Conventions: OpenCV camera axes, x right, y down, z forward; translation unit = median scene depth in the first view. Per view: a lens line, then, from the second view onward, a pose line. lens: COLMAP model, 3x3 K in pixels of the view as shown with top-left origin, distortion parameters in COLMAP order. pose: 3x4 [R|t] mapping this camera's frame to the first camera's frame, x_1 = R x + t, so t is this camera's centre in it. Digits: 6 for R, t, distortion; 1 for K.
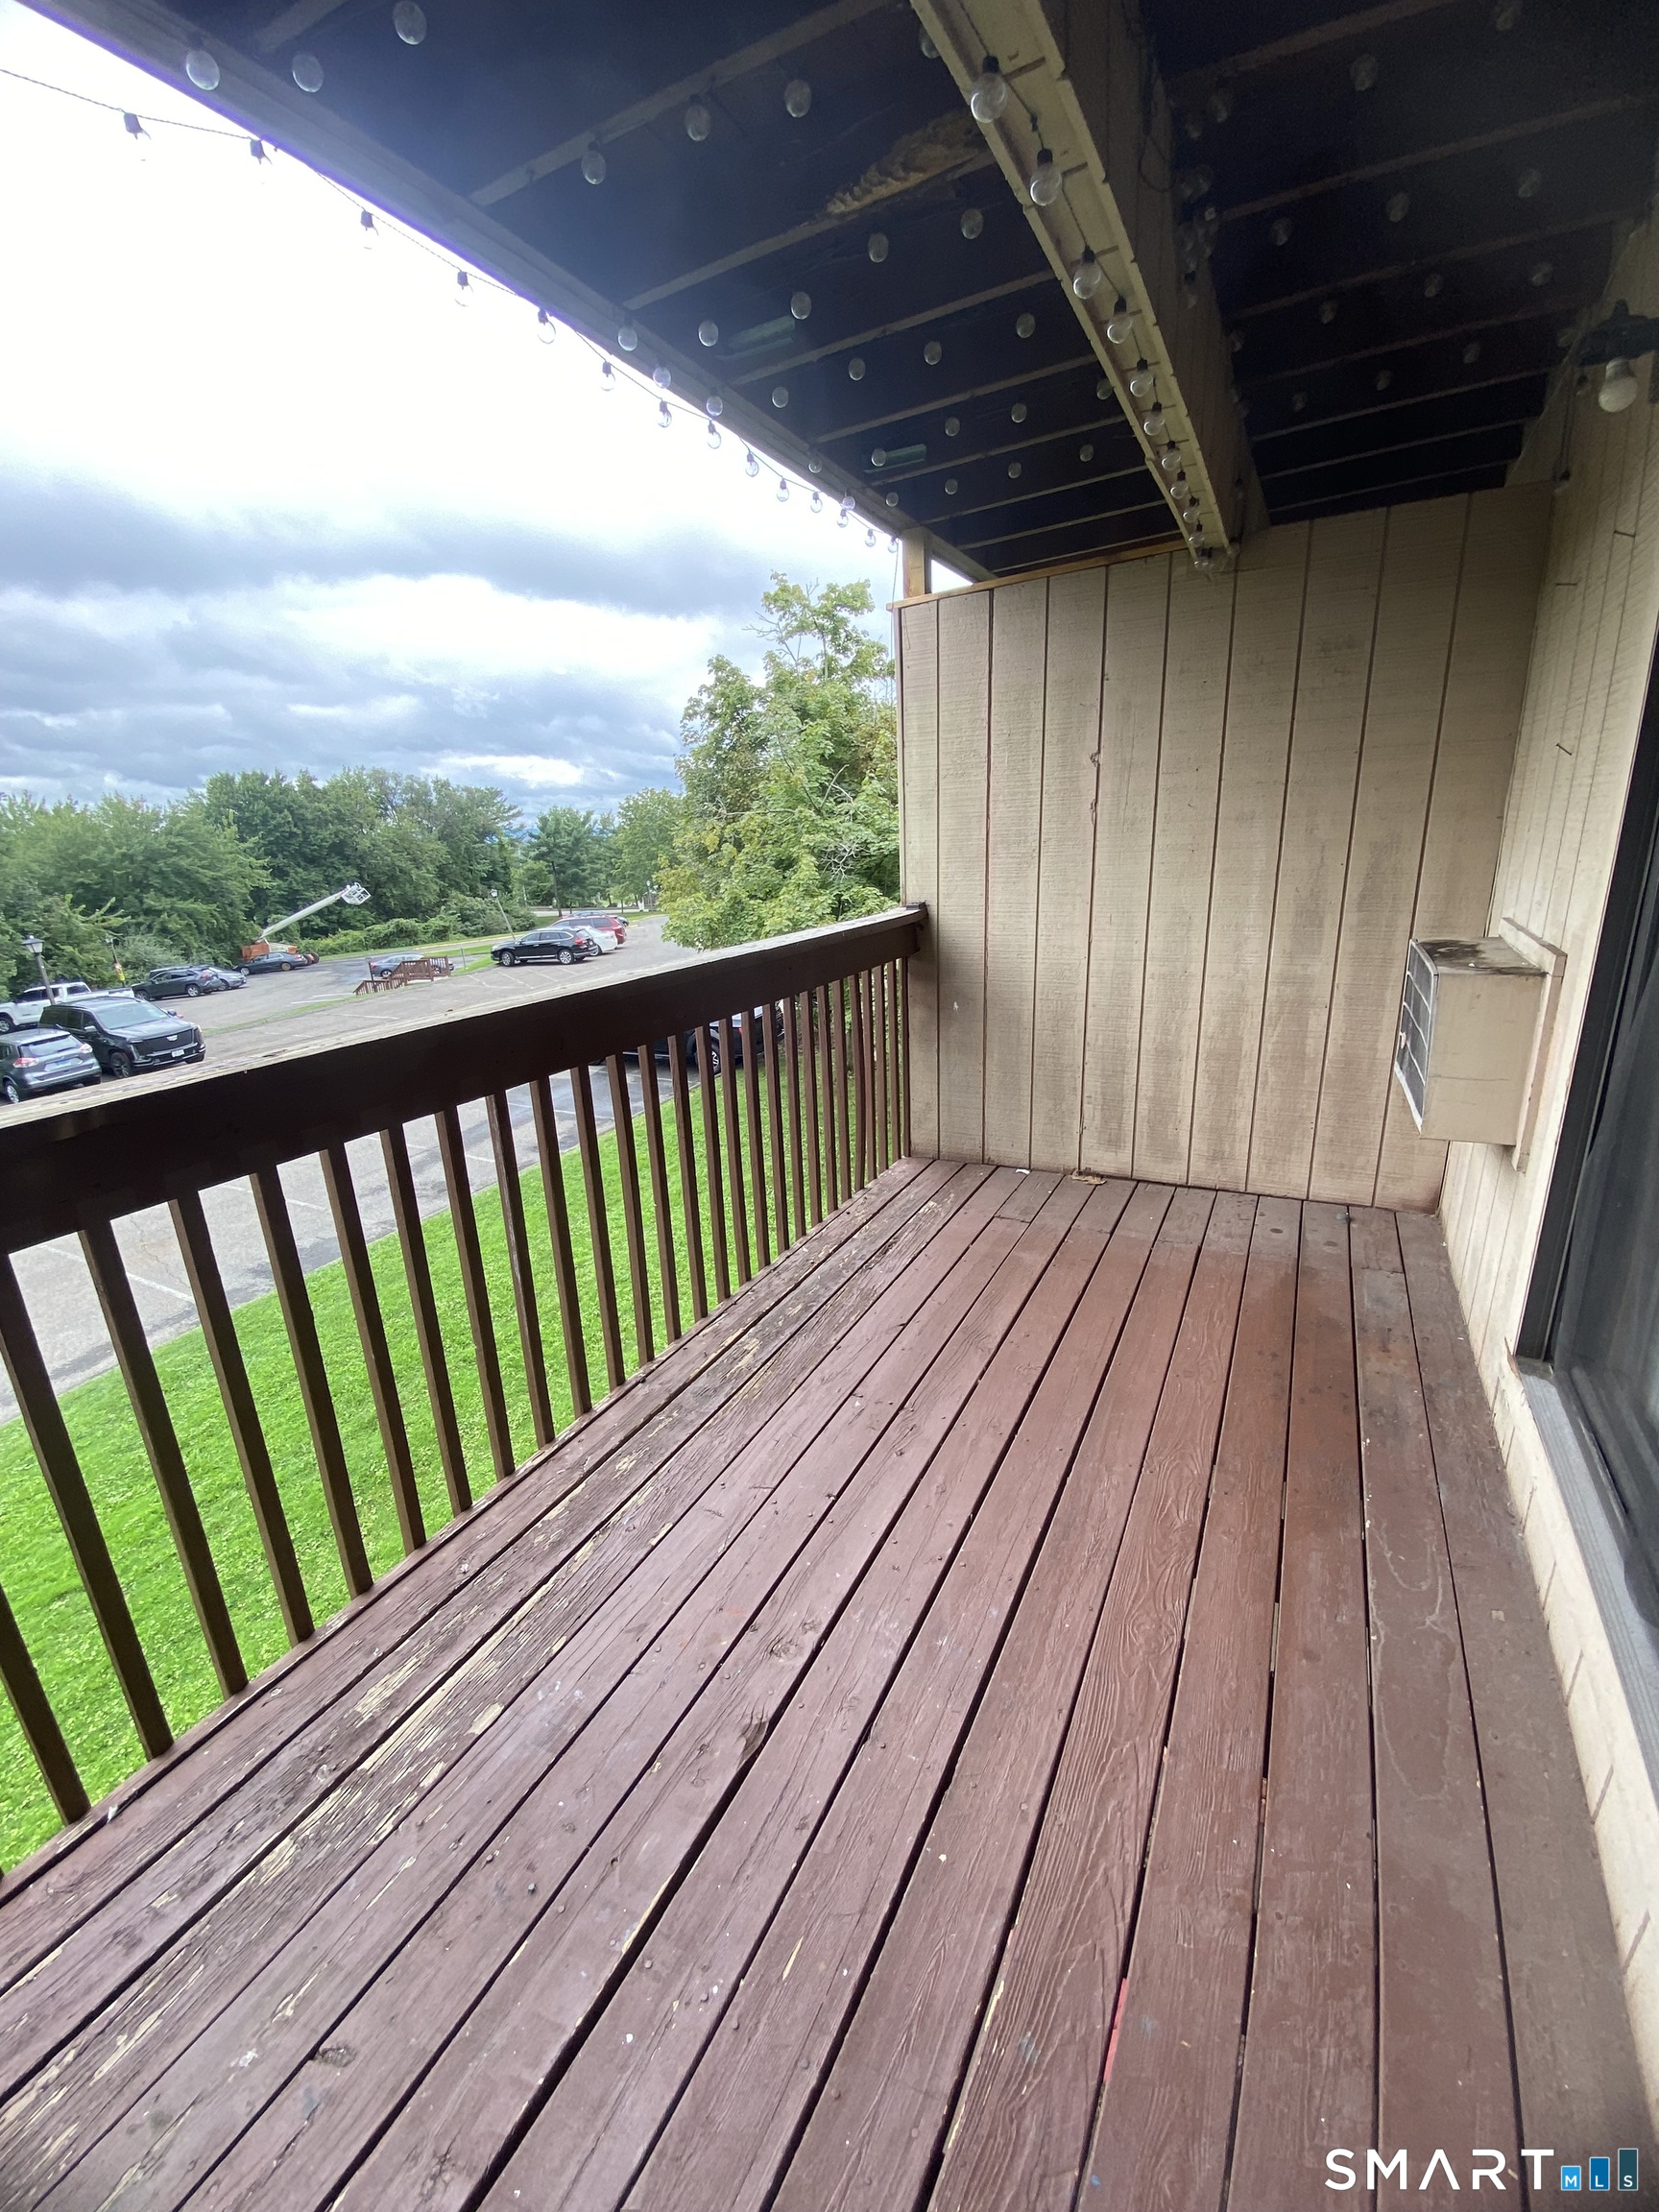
lens RADIAL K [[890.9, 0, 833.5], [0, 890.9, 1100.1], [0, 0, 1]] dist [0.024022, -0.020668]
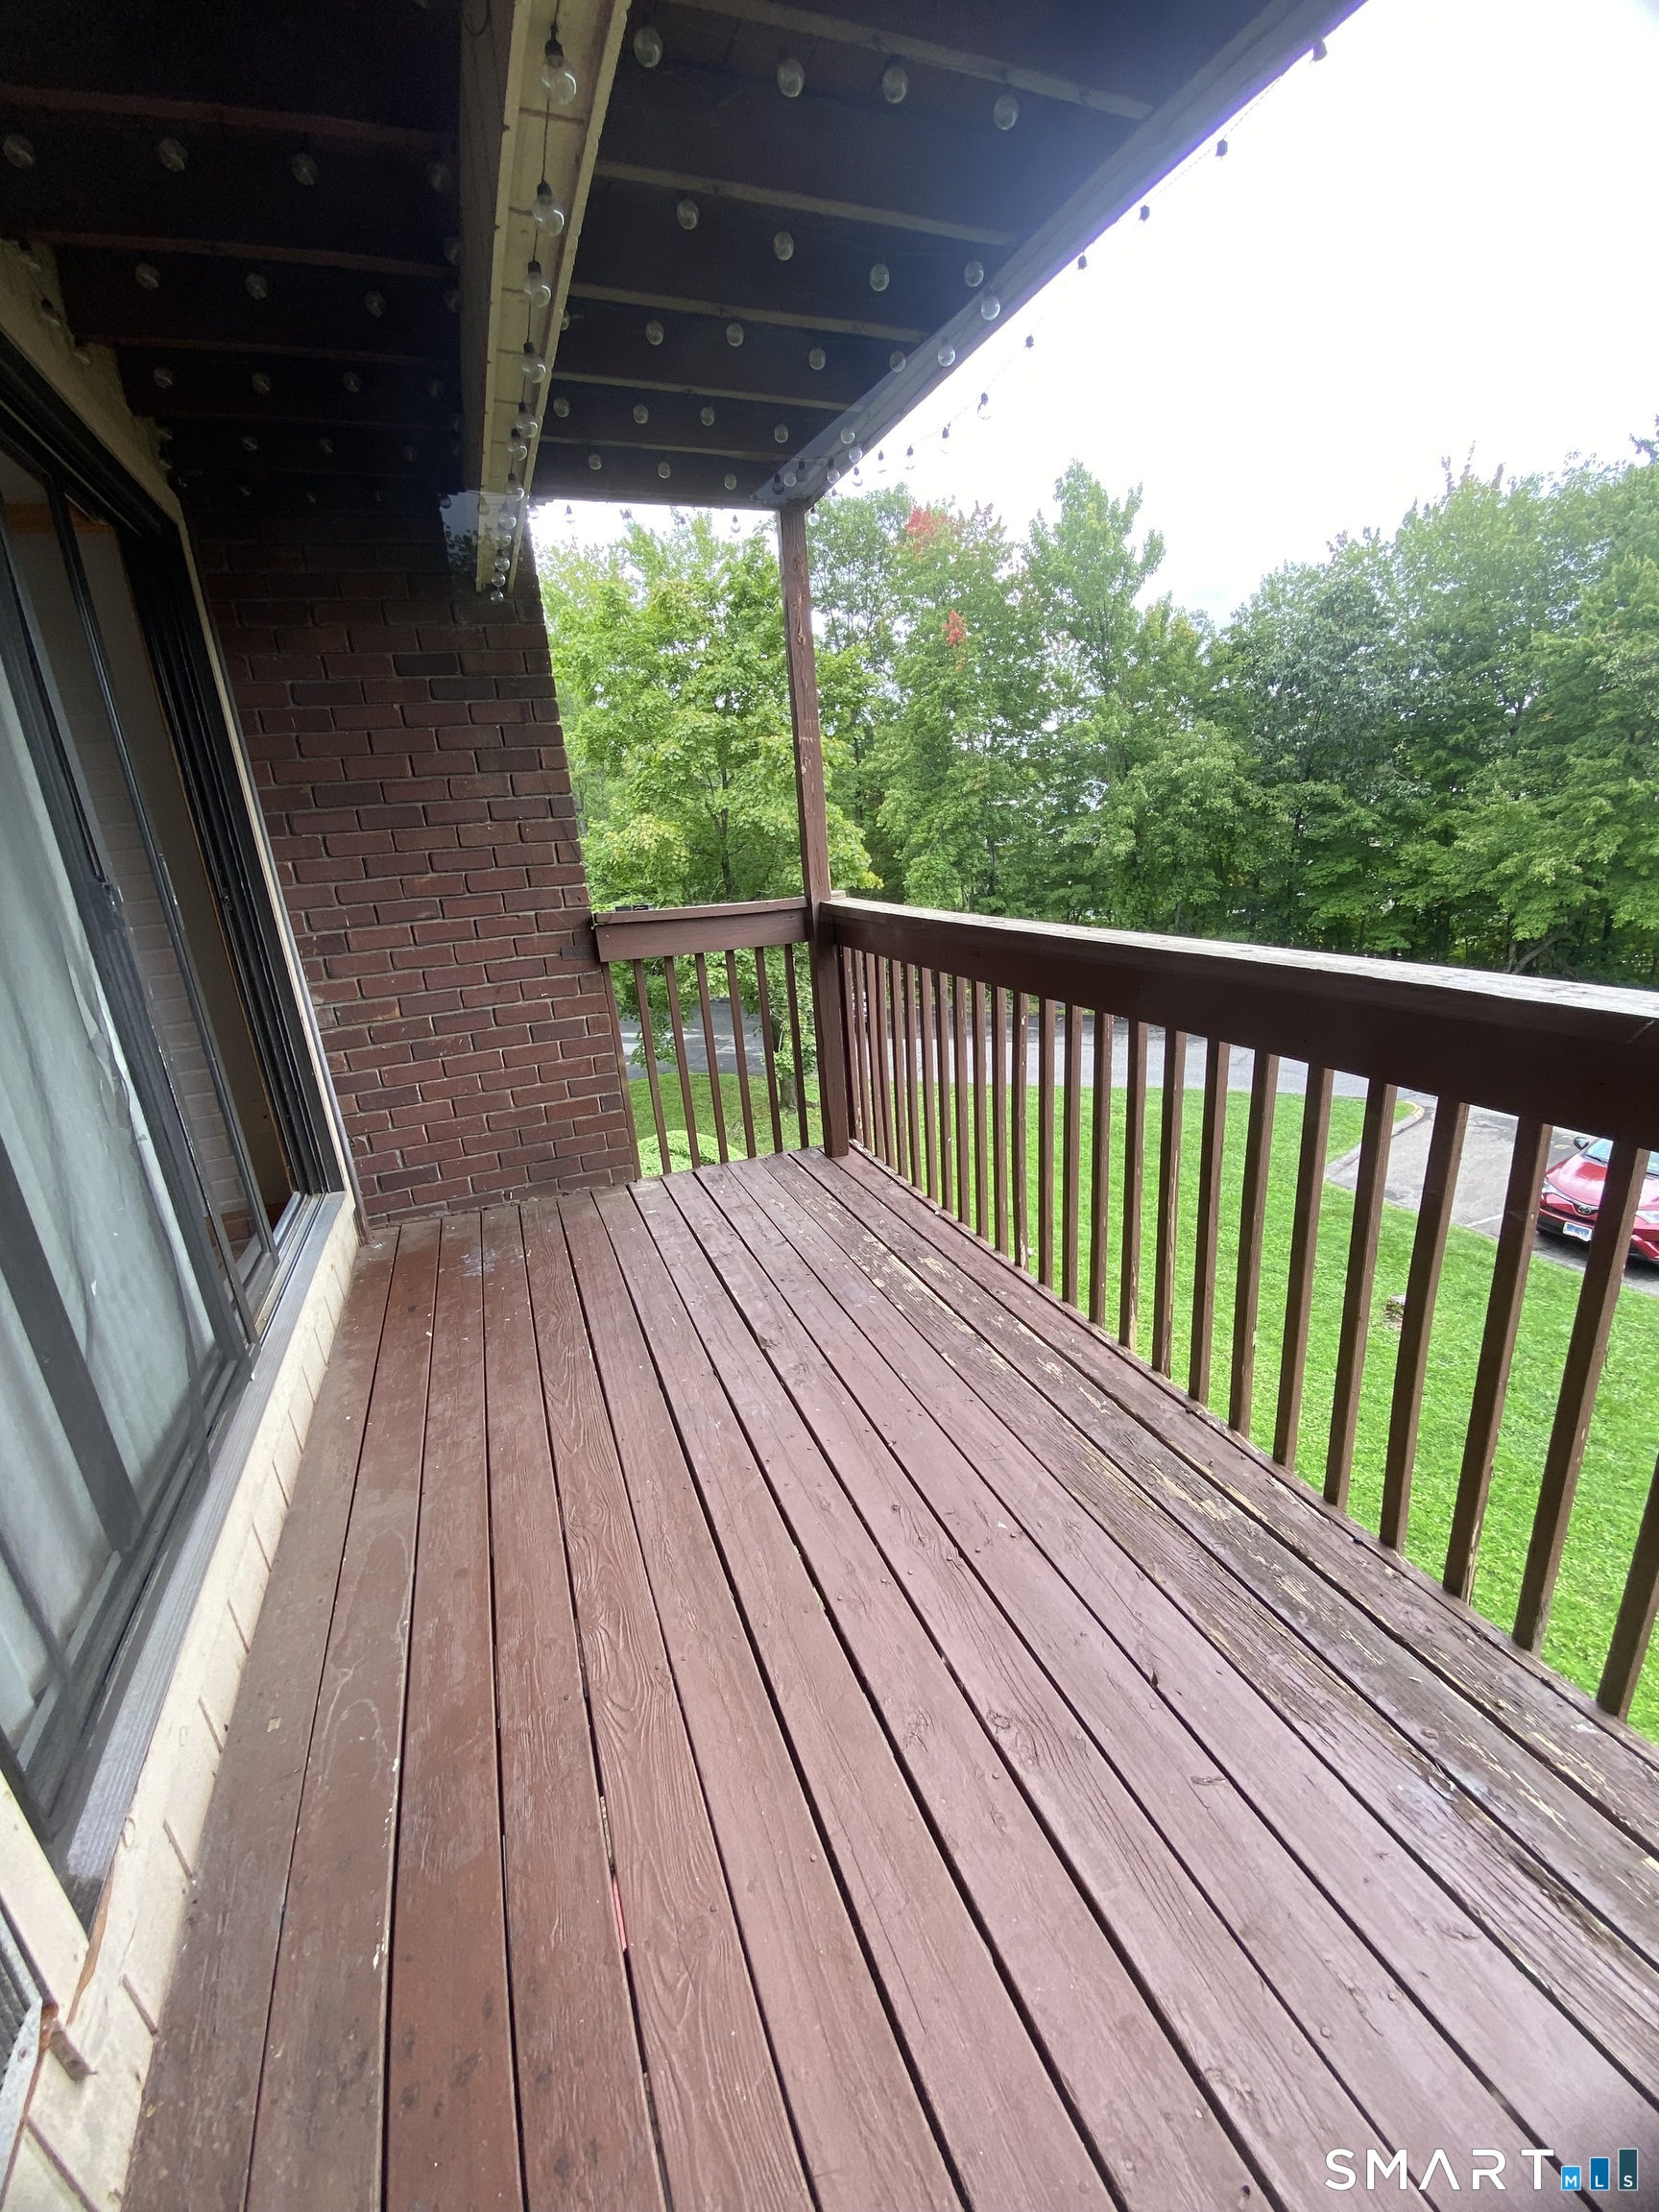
lens RADIAL K [[890.9, 0, 833.5], [0, 890.9, 1100.1], [0, 0, 1]] dist [0.024022, -0.020668]
pose [[-0.648064, 0.310834, -0.695266, 0.773612], [-0.118739, 0.860517, 0.495390, -0.499150], [0.752273, 0.403600, -0.520762, 1.588869]]
